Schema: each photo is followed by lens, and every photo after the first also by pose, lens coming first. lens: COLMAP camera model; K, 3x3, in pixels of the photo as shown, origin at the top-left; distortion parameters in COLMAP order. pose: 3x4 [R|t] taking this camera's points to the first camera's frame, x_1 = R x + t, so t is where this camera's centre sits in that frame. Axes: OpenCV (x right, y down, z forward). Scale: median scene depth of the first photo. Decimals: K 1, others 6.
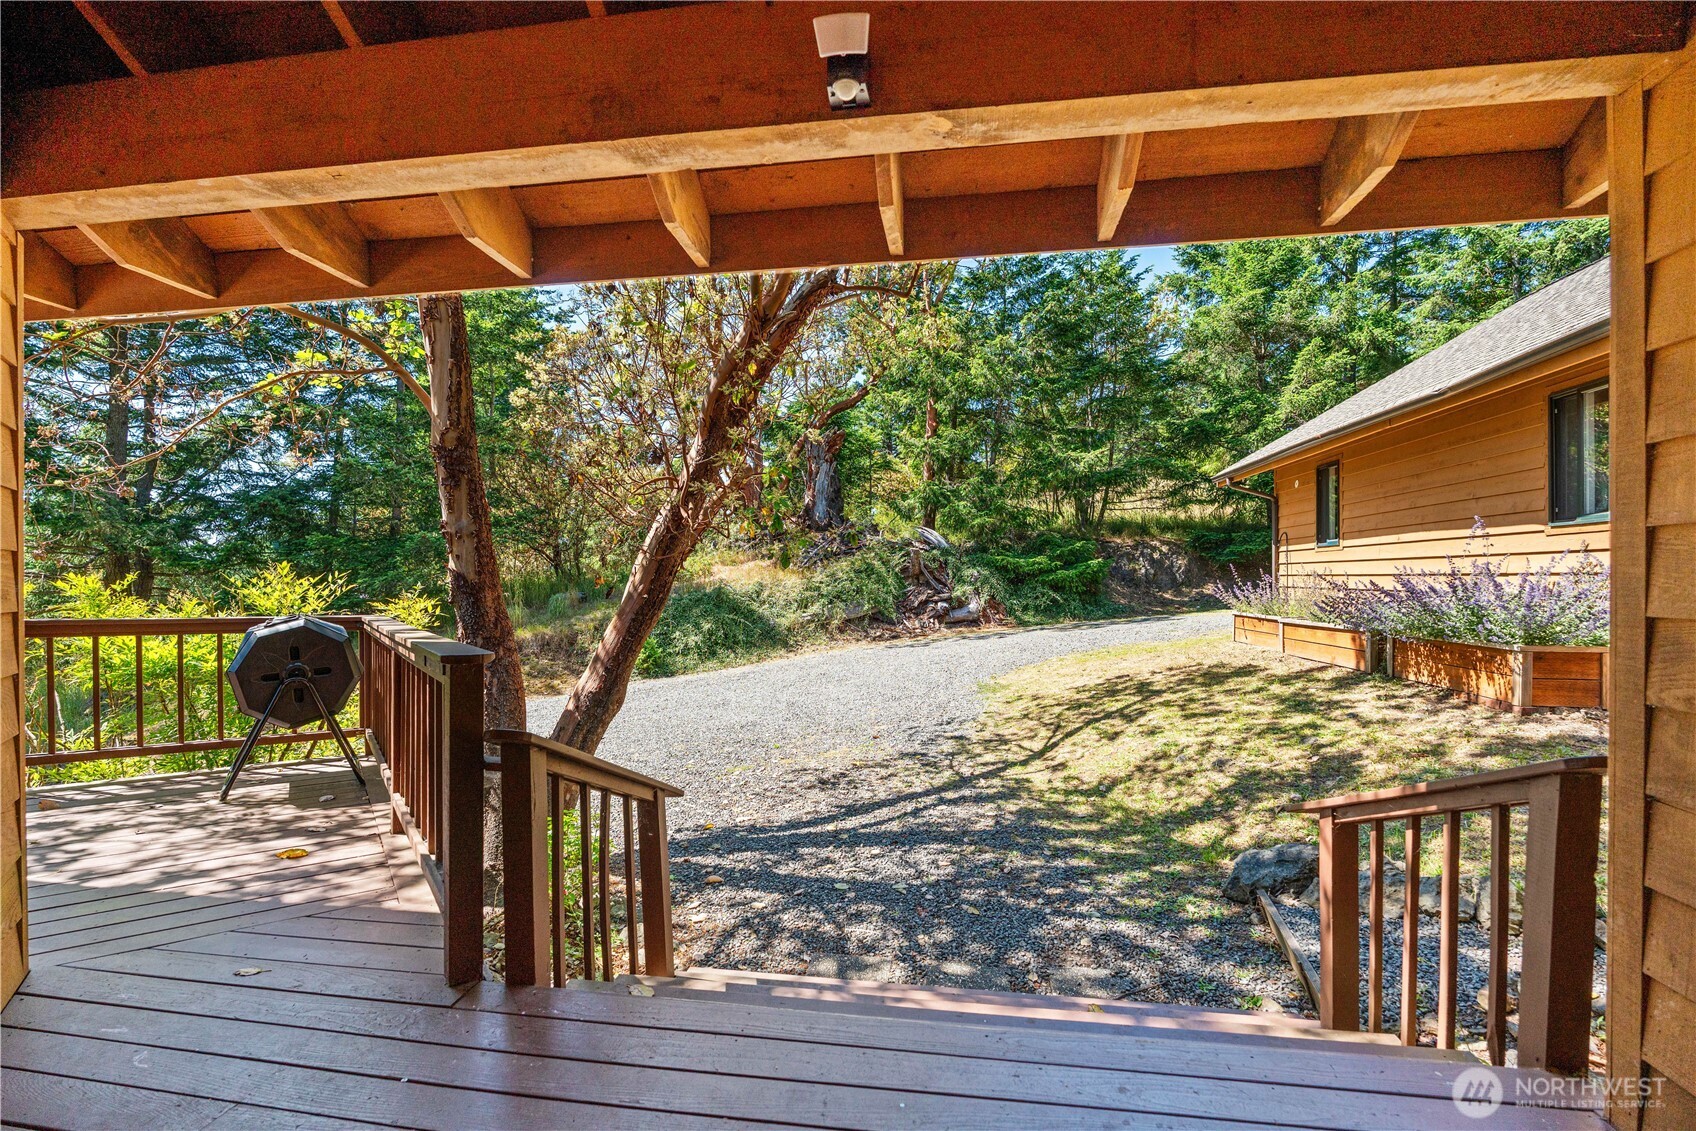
lens RADIAL K [[766.3, 0, 835.5], [0, 766.3, 577.8], [0, 0, 1]] dist [-0.014485, 0.002477]
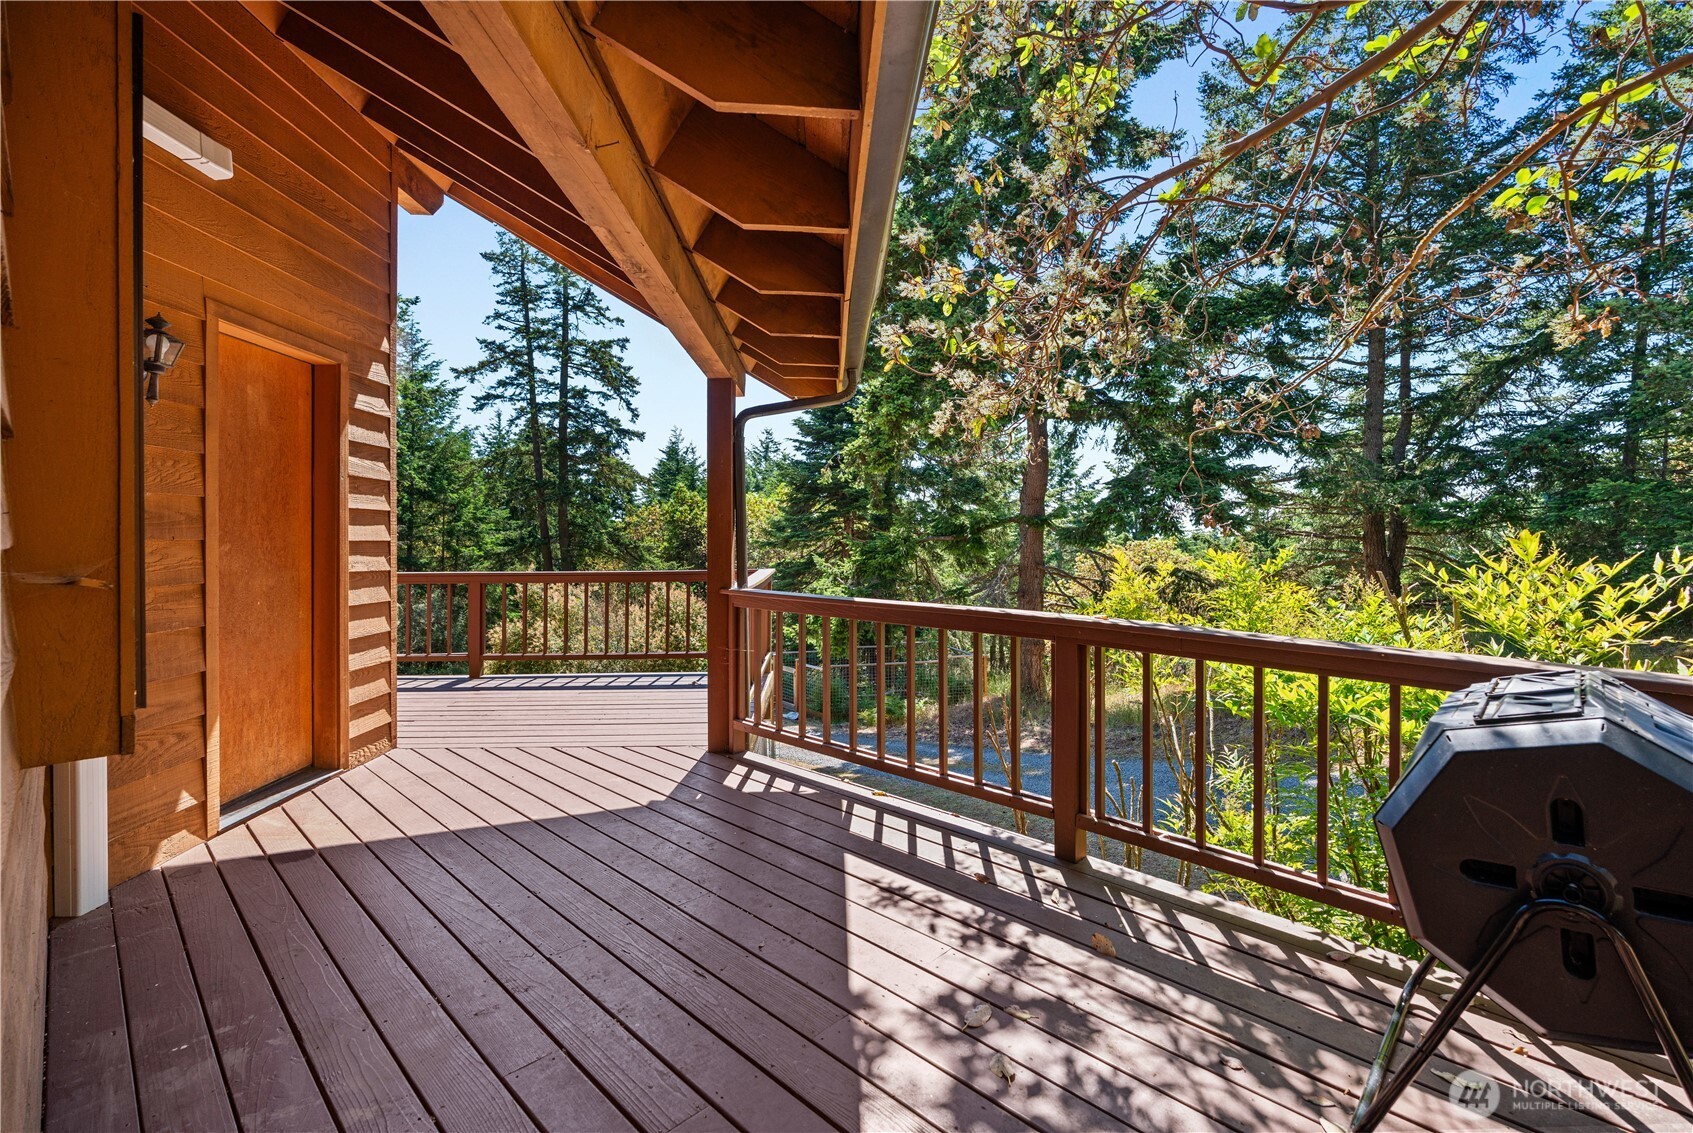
lens RADIAL K [[764.9, 0, 865.4], [0, 764.9, 536.2], [0, 0, 1]] dist [-0.014485, 0.002477]
pose [[0.201774, 0.008950, -0.979391, -0.096633], [-0.006452, 0.999949, 0.007809, -0.004761], [0.979411, 0.004743, 0.201822, 0.135980]]
